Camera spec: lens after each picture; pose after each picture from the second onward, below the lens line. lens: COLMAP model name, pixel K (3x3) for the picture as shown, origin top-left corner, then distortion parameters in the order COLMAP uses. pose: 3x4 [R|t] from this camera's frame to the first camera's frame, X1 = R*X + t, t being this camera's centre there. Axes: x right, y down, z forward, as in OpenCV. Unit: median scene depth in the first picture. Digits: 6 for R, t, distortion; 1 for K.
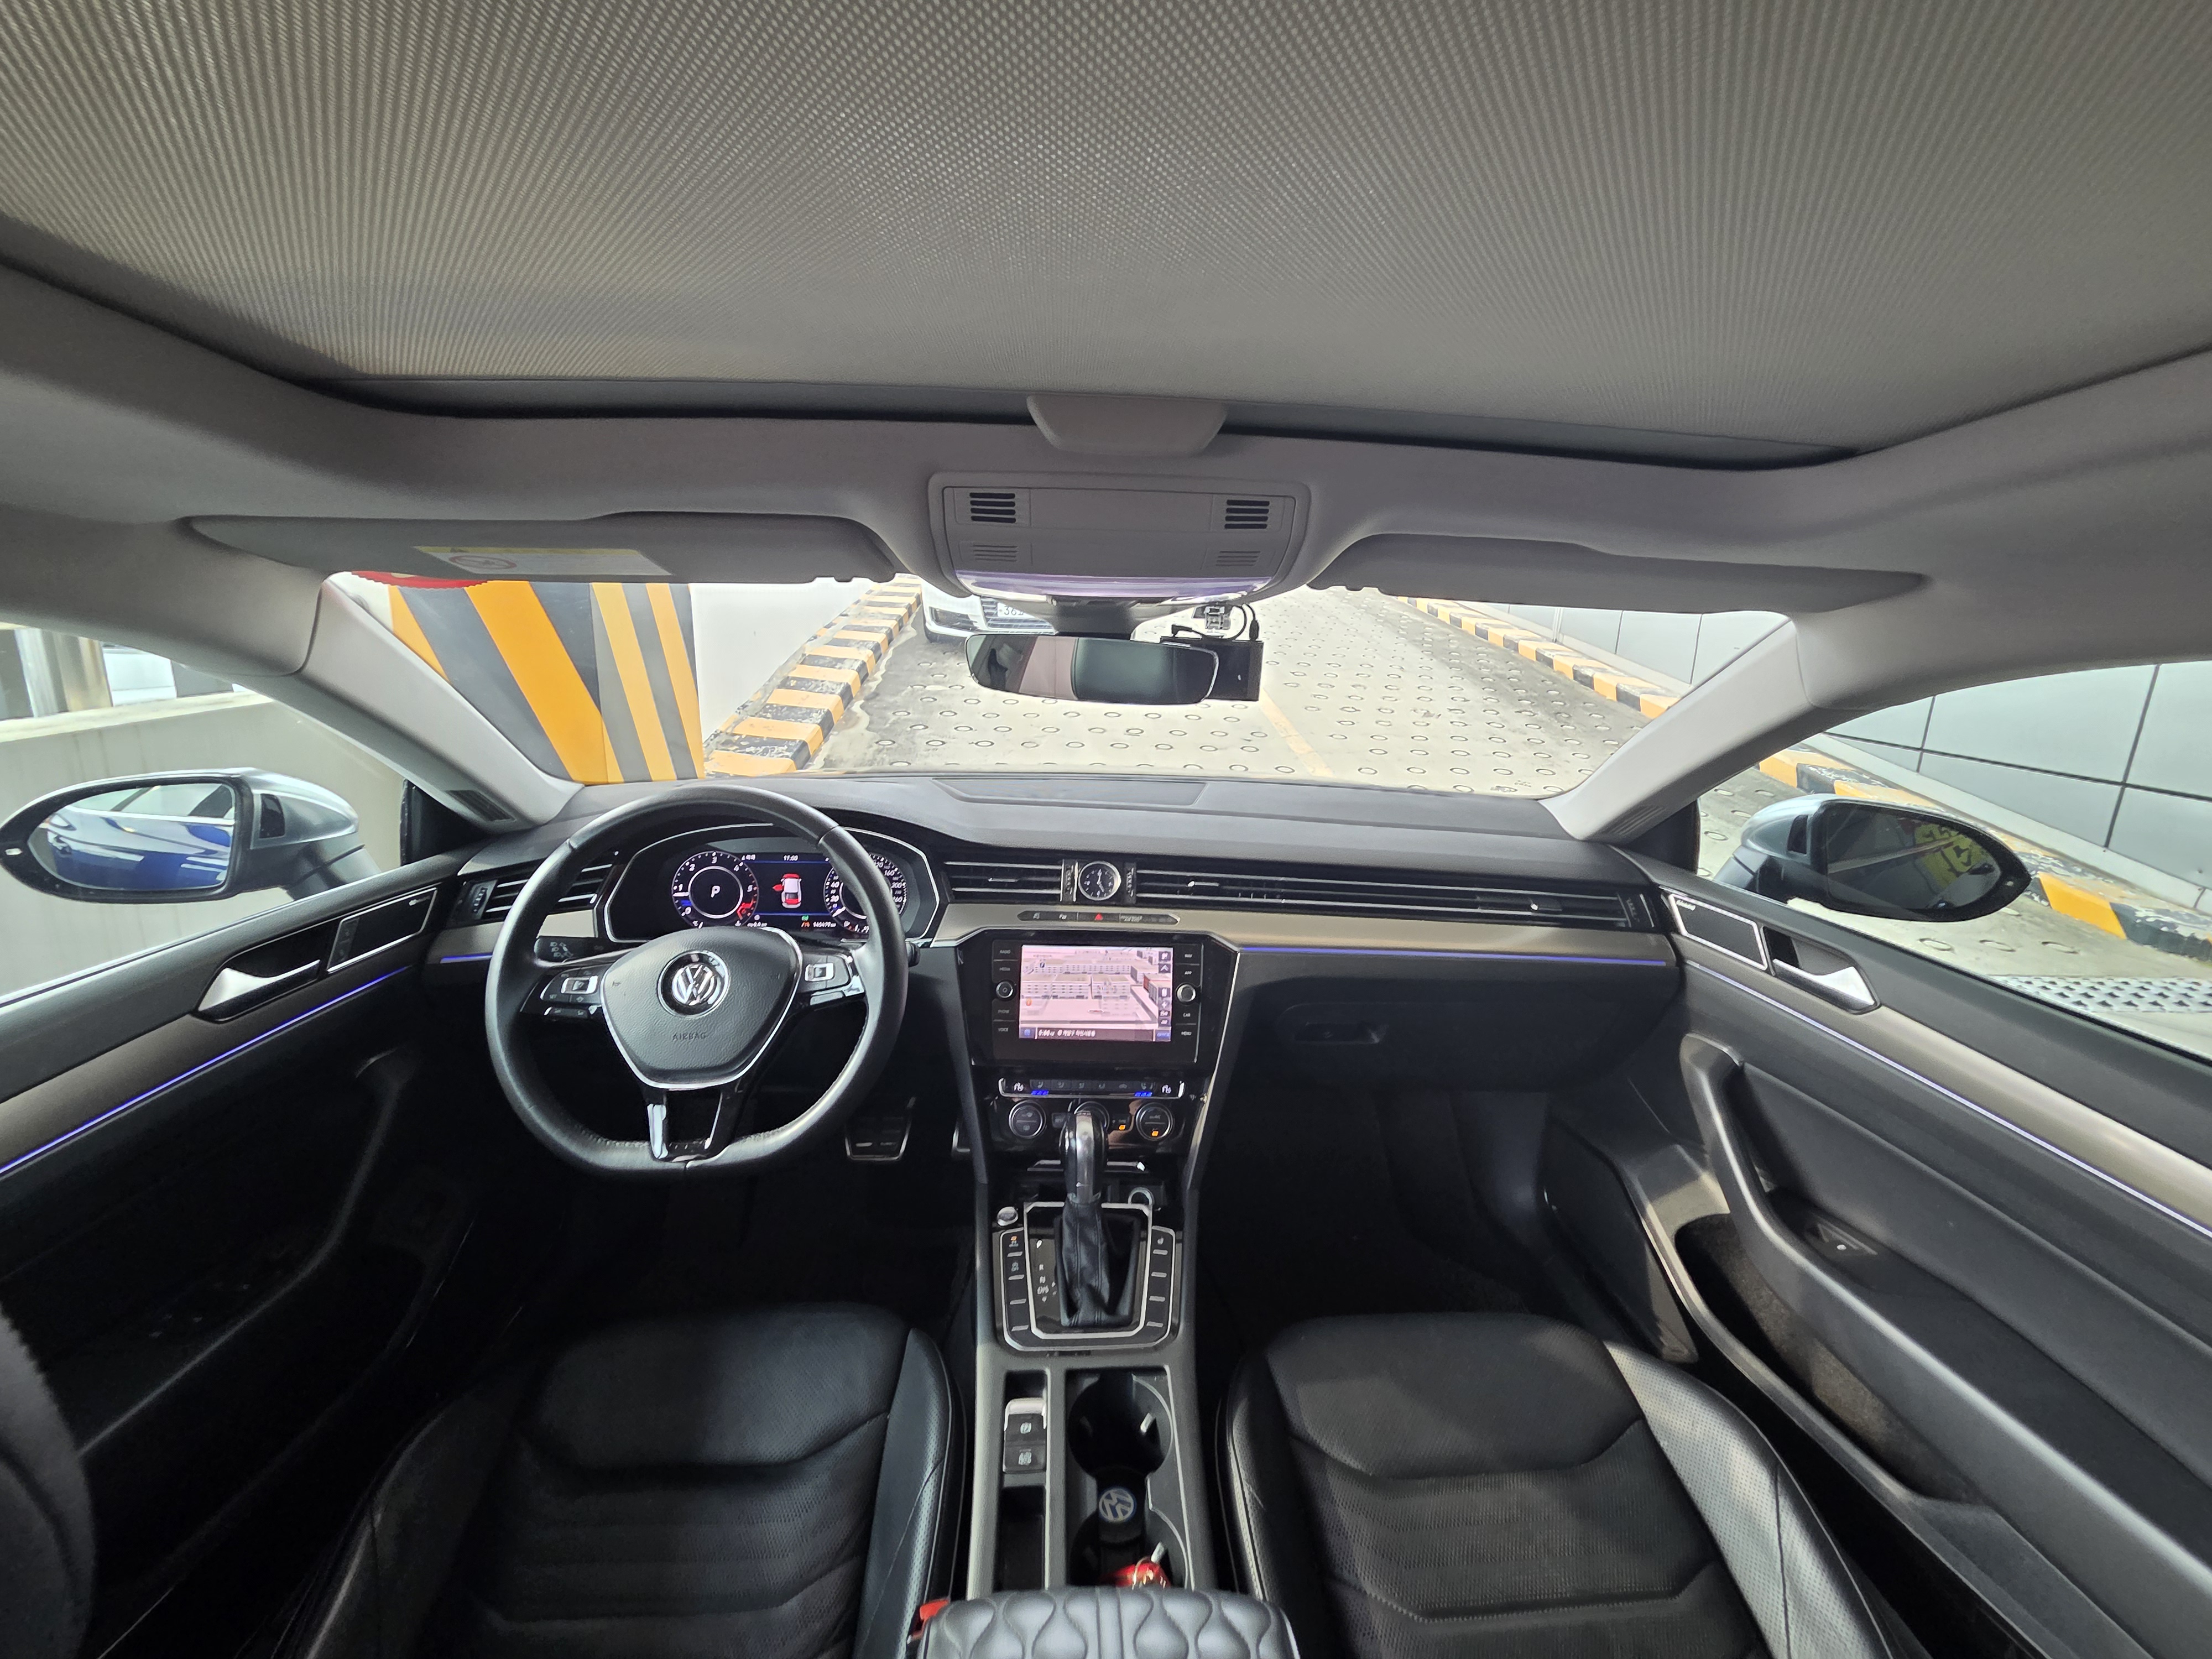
lens RADIAL K [[899.4, 0, 1127.5], [0, 899.4, 821.5], [0, 0, 1]] dist [0.004520, 0.000090]
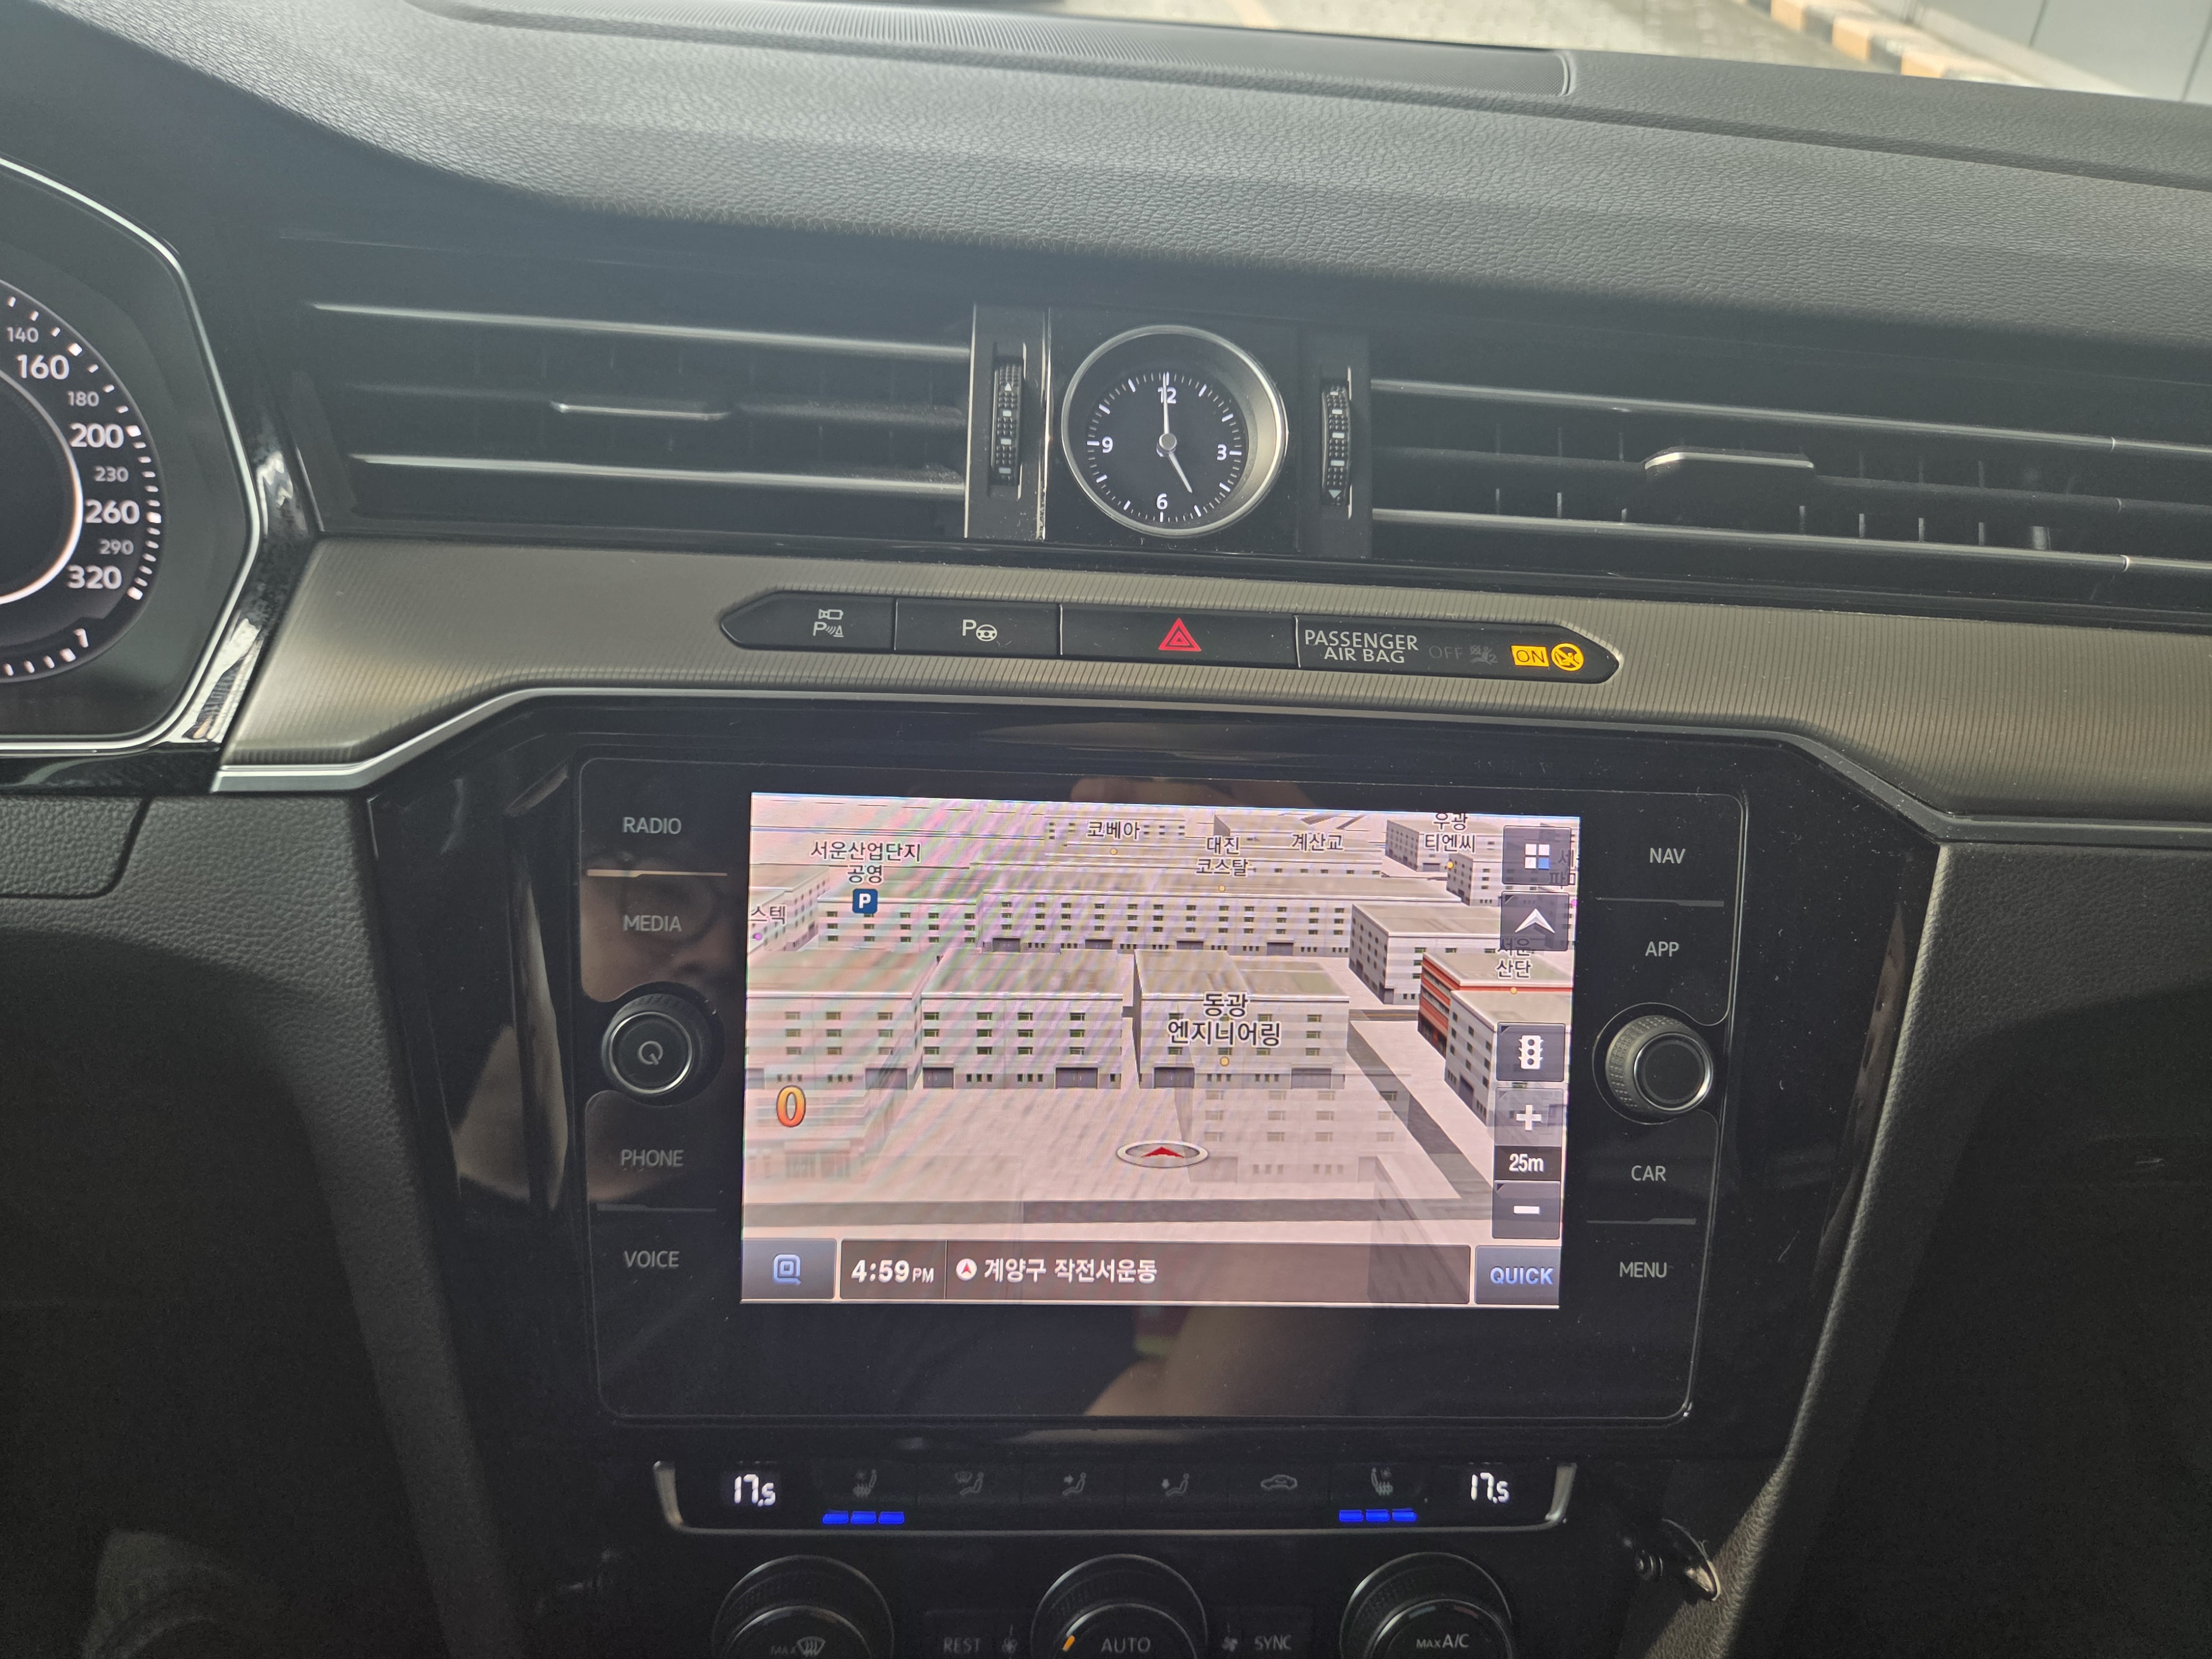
lens RADIAL K [[1544.4, 0, 1086.0], [0, 1544.4, 835.7], [0, 0, 1]] dist [0.057444, -0.069572]
pose [[0.999355, 0.011956, 0.033866, -0.062991], [-0.020839, 0.961033, 0.275648, 0.062683], [-0.029251, -0.276176, 0.960662, 0.722501]]
